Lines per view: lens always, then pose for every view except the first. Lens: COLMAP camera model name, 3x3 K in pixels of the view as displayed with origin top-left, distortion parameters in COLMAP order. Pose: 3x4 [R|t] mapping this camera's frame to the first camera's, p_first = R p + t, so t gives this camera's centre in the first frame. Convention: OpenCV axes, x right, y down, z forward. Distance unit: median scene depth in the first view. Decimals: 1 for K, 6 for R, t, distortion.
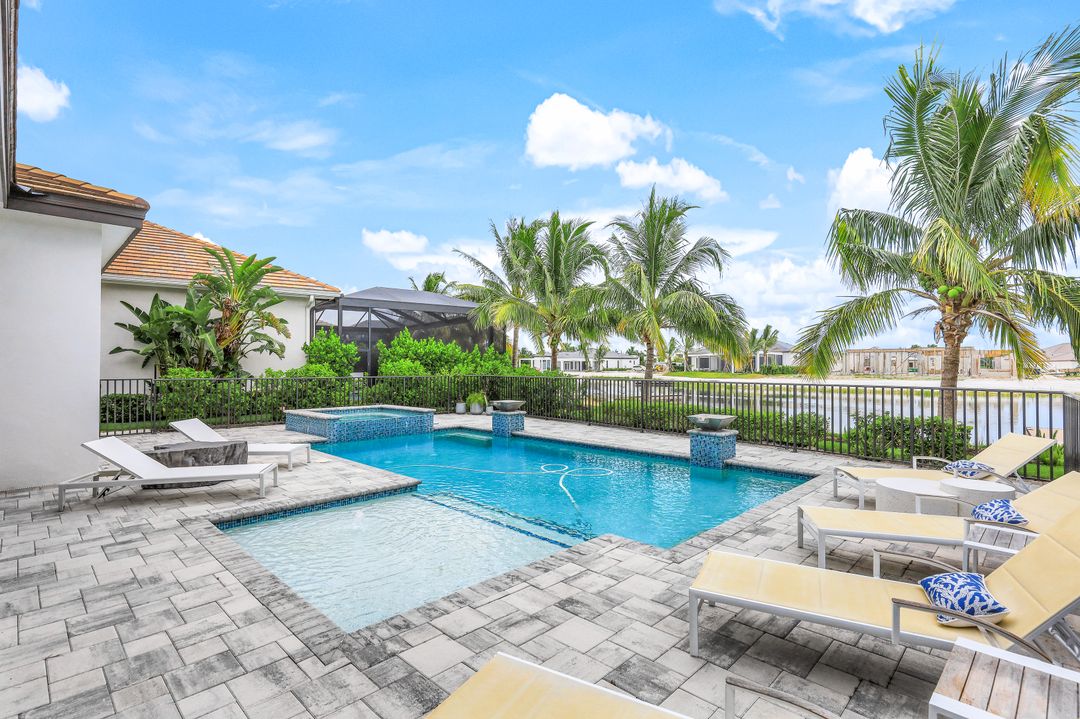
lens RADIAL K [[509.1, 0, 540.0], [0, 509.1, 359.5], [0, 0, 1]] dist [0.000794, 0.000015]
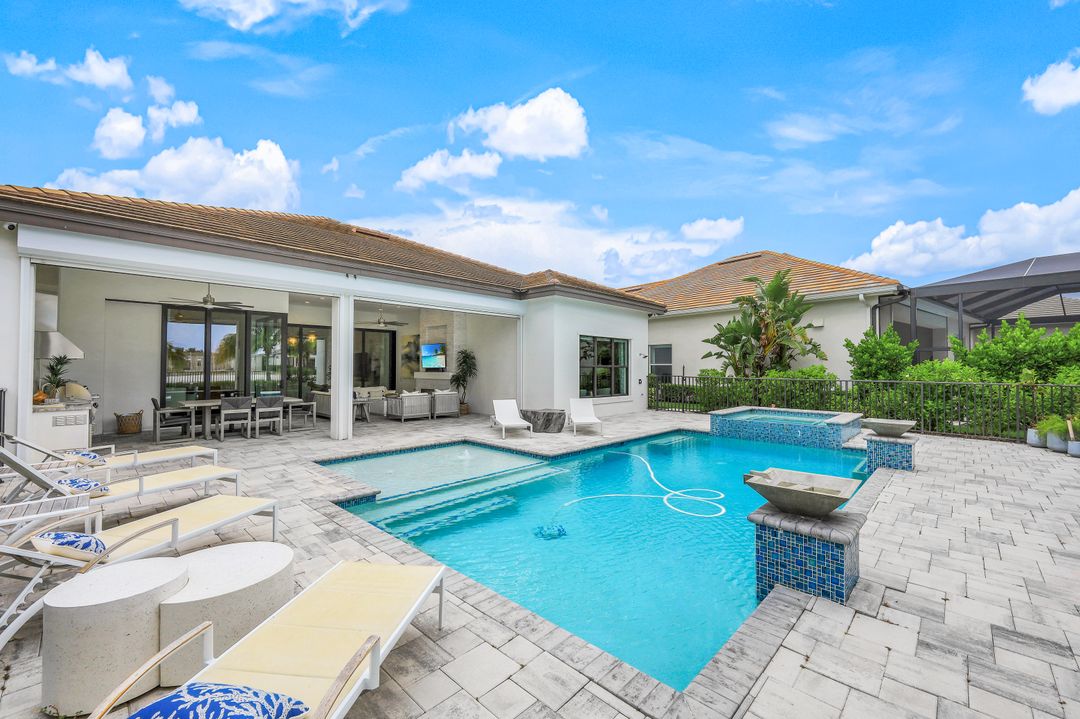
lens RADIAL K [[448.6, 0, 540.0], [0, 448.6, 359.5], [0, 0, 1]] dist [0.000584, -0.000004]
pose [[0.014298, -0.011354, -0.999833, 1.034305], [0.007007, 0.999912, -0.011255, 0.011529], [0.999873, -0.006845, 0.014377, 1.100805]]
